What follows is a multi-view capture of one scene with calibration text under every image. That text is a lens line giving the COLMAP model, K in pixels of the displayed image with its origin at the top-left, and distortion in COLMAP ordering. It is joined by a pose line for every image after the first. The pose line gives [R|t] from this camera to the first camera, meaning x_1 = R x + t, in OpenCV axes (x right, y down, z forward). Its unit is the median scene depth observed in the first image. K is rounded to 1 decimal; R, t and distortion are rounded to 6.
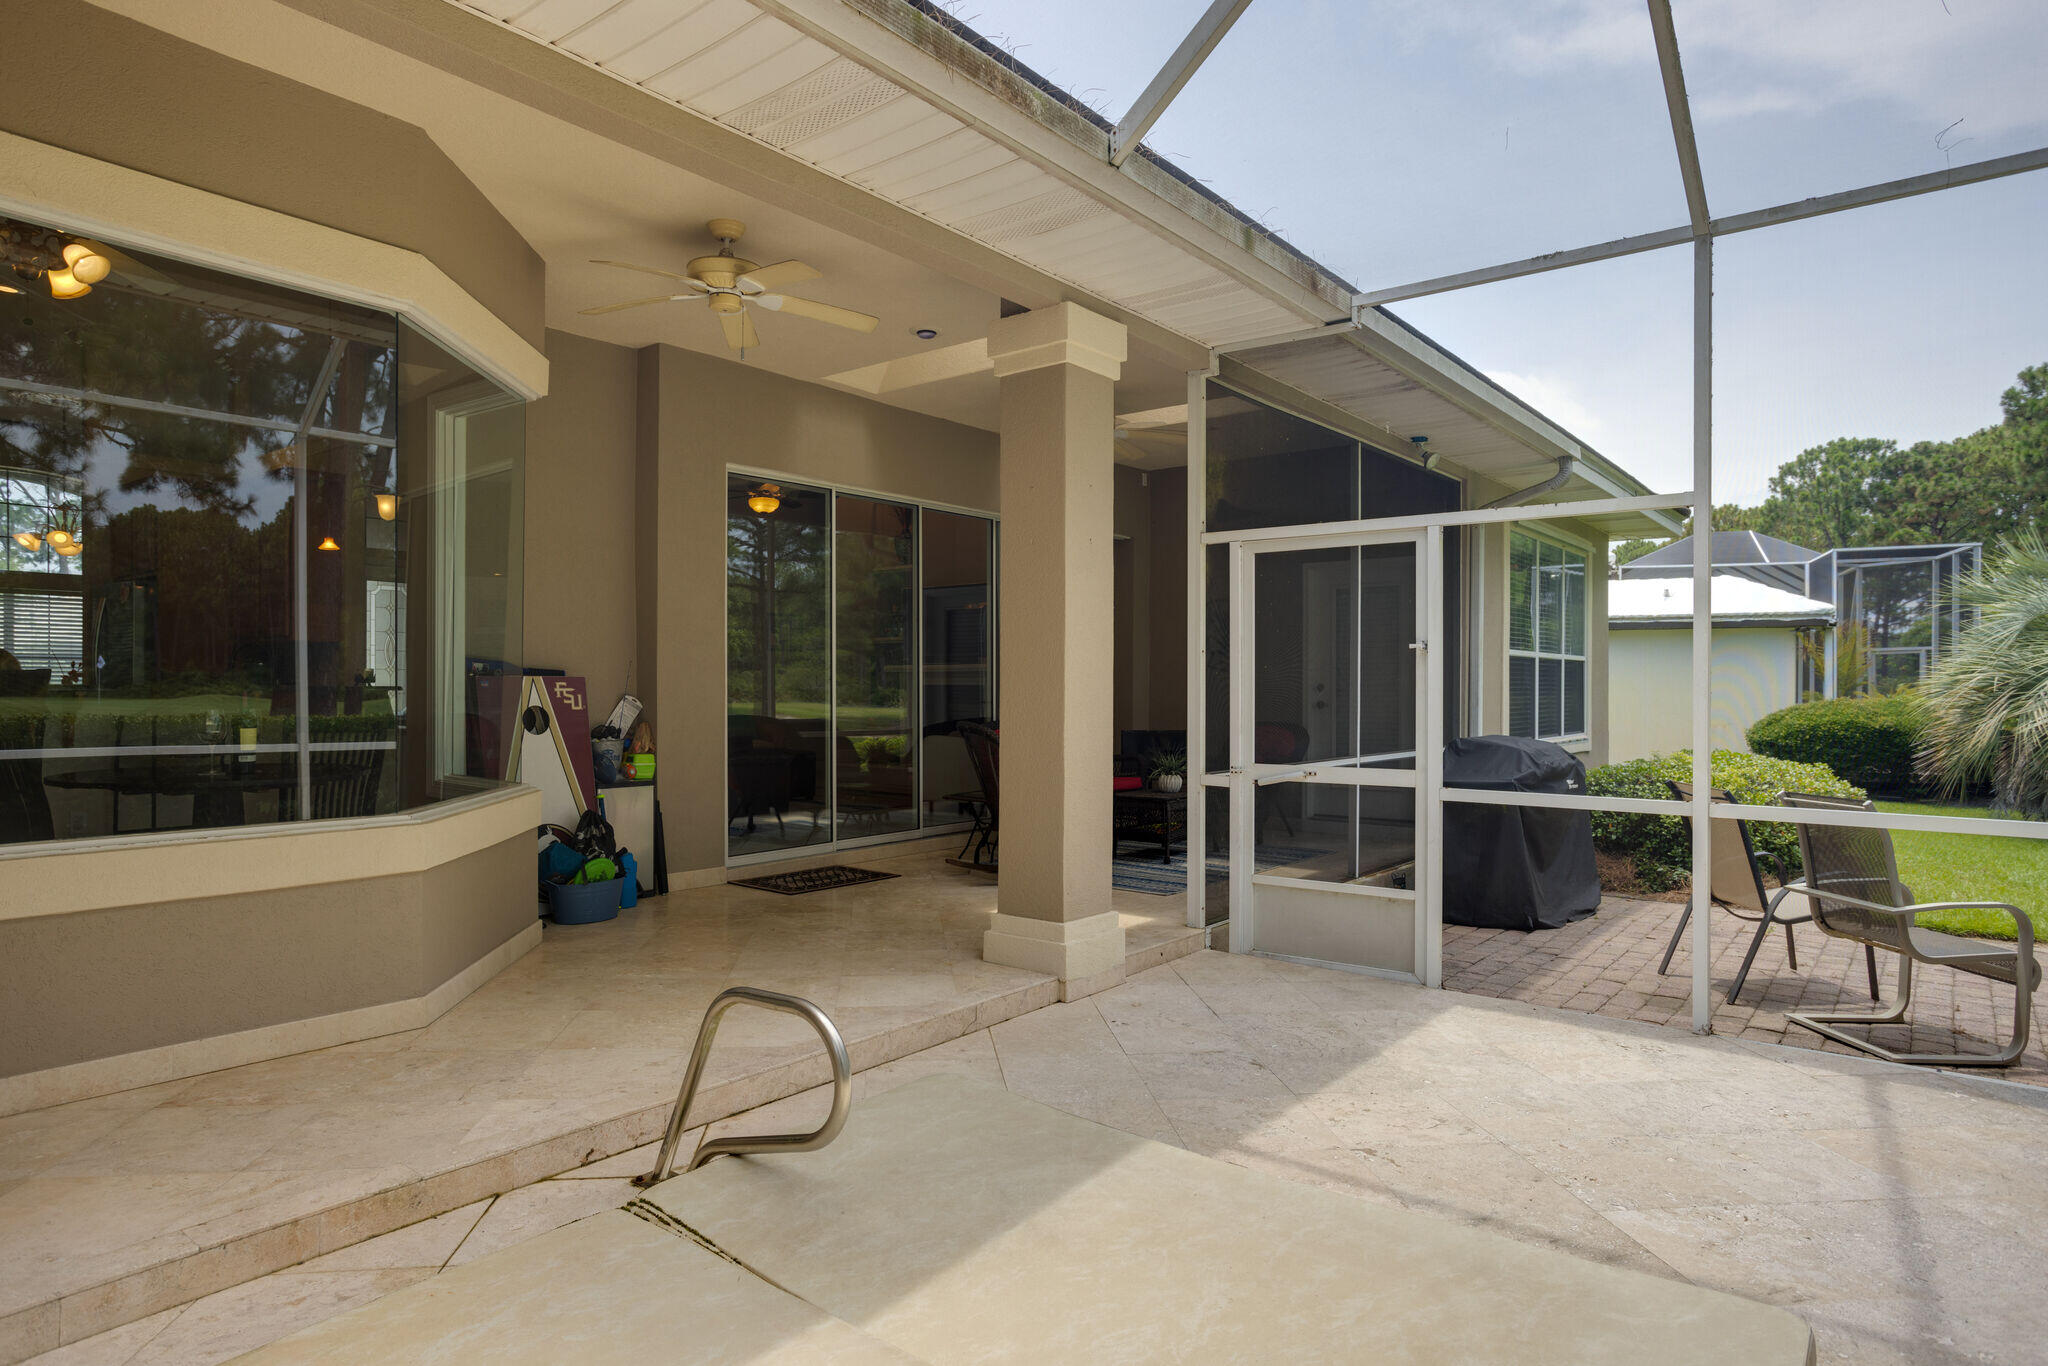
lens RADIAL K [[1043.8, 0, 1002.8], [0, 1043.8, 685.0], [0, 0, 1]] dist [-0.050591, 0.032448]
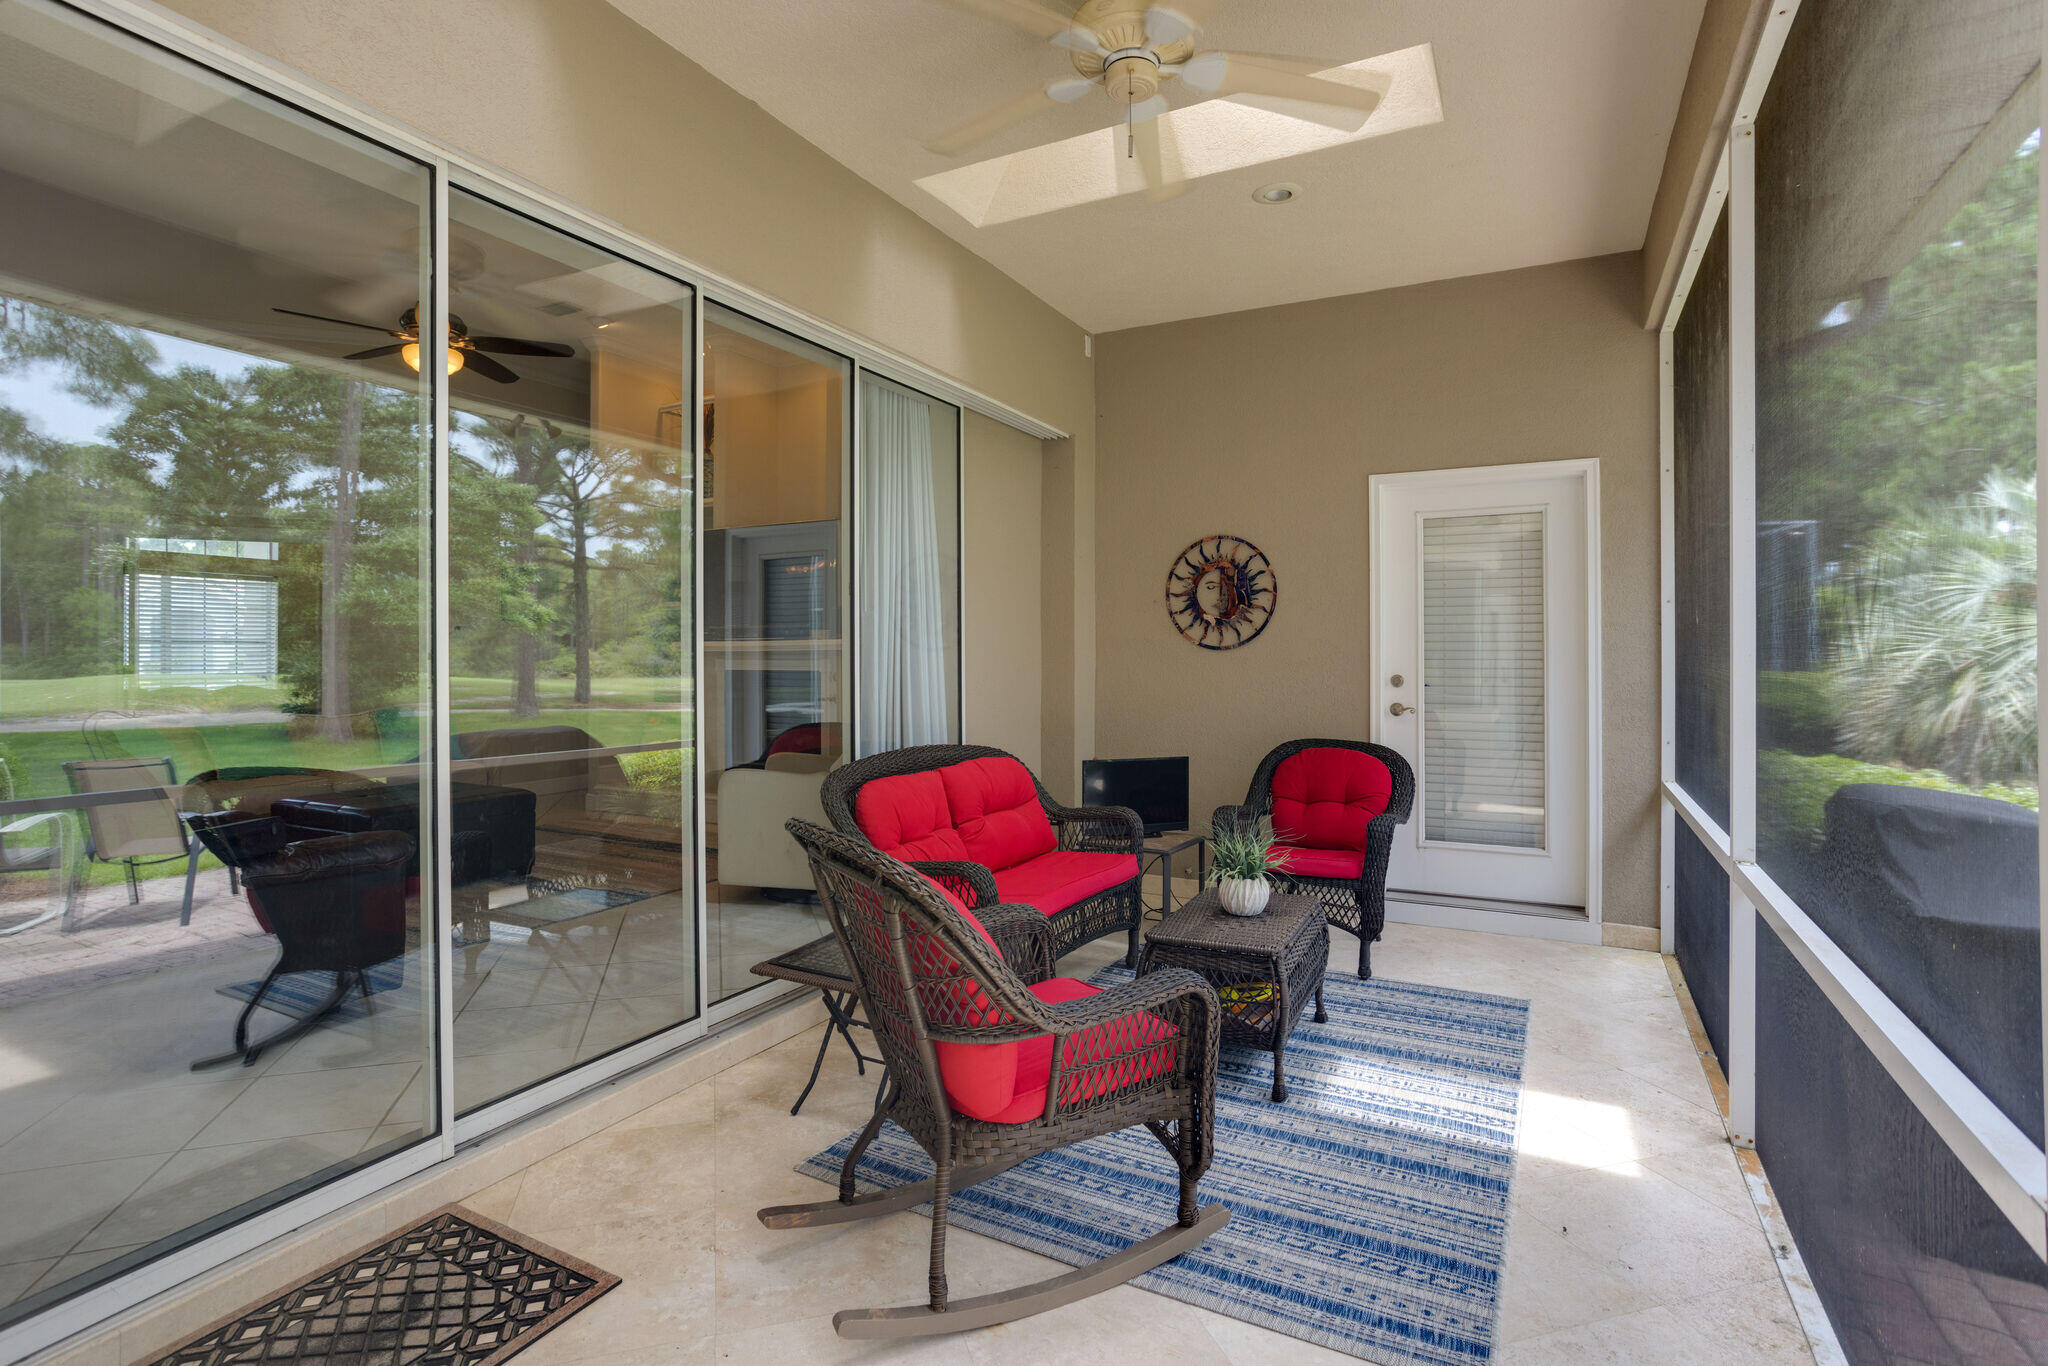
lens RADIAL K [[1043.8, 0, 1002.8], [0, 1043.8, 685.0], [0, 0, 1]] dist [-0.050591, 0.032448]
pose [[0.985008, 0.003091, 0.172482, -0.035417], [-0.005966, 0.999852, 0.016150, -0.005110], [-0.172407, -0.016937, 0.984880, 0.633684]]
